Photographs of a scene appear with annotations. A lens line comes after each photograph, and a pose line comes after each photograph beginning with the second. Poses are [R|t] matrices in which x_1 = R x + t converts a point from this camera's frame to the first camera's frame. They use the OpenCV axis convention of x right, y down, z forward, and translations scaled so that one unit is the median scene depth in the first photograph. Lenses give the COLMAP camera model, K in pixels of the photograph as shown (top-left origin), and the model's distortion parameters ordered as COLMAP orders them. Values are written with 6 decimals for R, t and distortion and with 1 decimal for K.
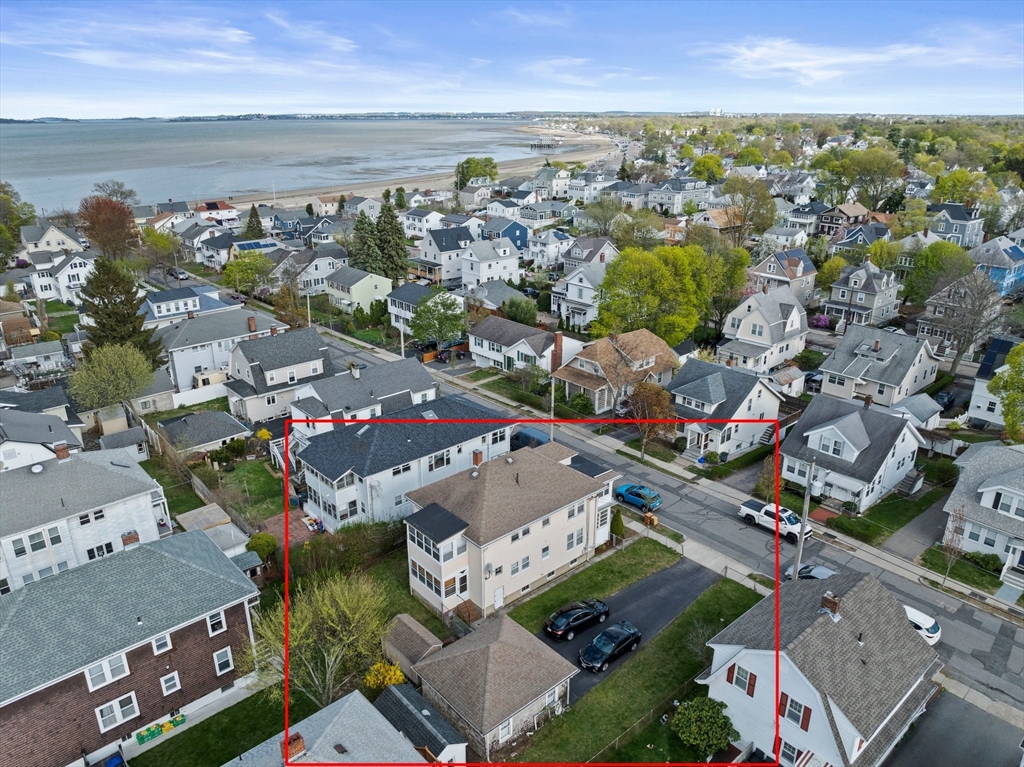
lens RADIAL K [[720.0, 0, 505.8], [0, 720.0, 385.2], [0, 0, 1]] dist [-0.036929, -0.003168]
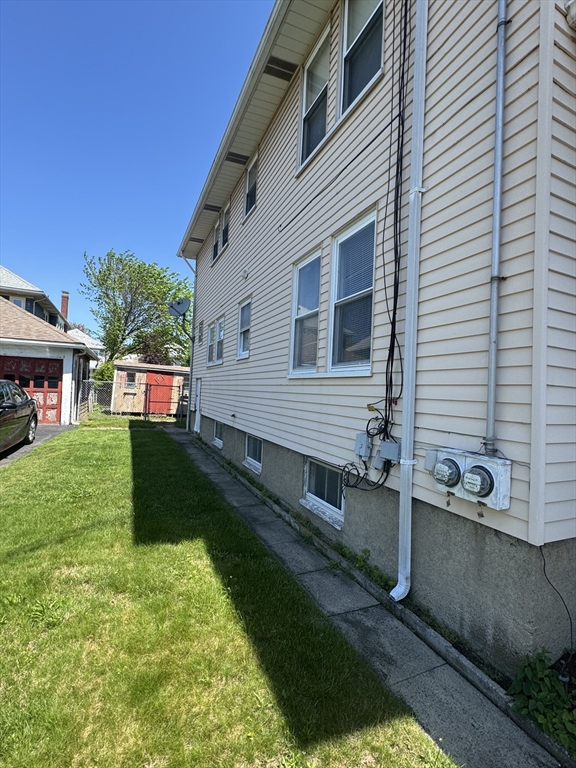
lens RADIAL K [[365.0, 0, 288.0], [0, 365.0, 384.0], [0, 0, 1]] dist [-0.000818, -0.000068]
pose [[-0.291232, -0.030587, -0.956163, 0.112150], [-0.376824, 0.922352, 0.085270, 0.148069], [0.879311, 0.385139, -0.280144, 0.670133]]
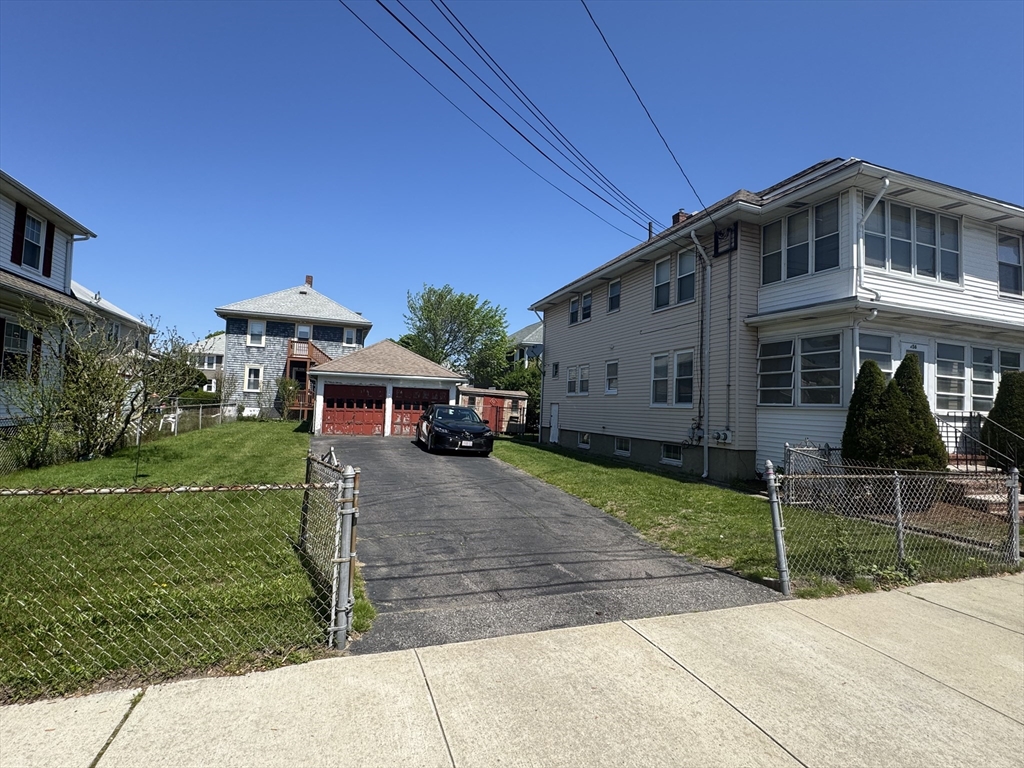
lens RADIAL K [[486.6, 0, 511.2], [0, 486.6, 385.5], [0, 0, 1]] dist [-0.000818, -0.000068]
pose [[-0.366424, -0.055433, -0.928795, 0.232165], [-0.360871, 0.928553, 0.086950, 0.147887], [0.857616, 0.367036, -0.360249, 0.670071]]
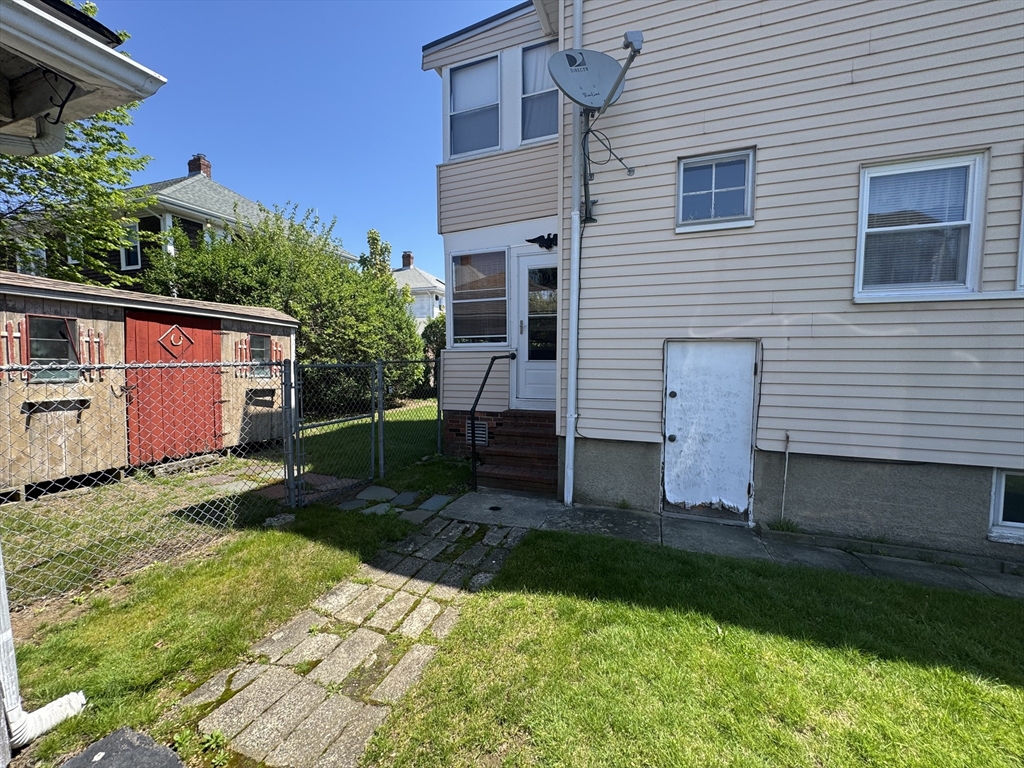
lens RADIAL K [[412.5, 0, 512.0], [0, 412.5, 384.0], [0, 0, 1]] dist [0.001002, 0.000111]
pose [[0.486467, 0.068493, -0.871010, 0.024981], [-0.307574, 0.946531, -0.097351, 0.186267], [0.817770, 0.315258, 0.481522, 0.563243]]
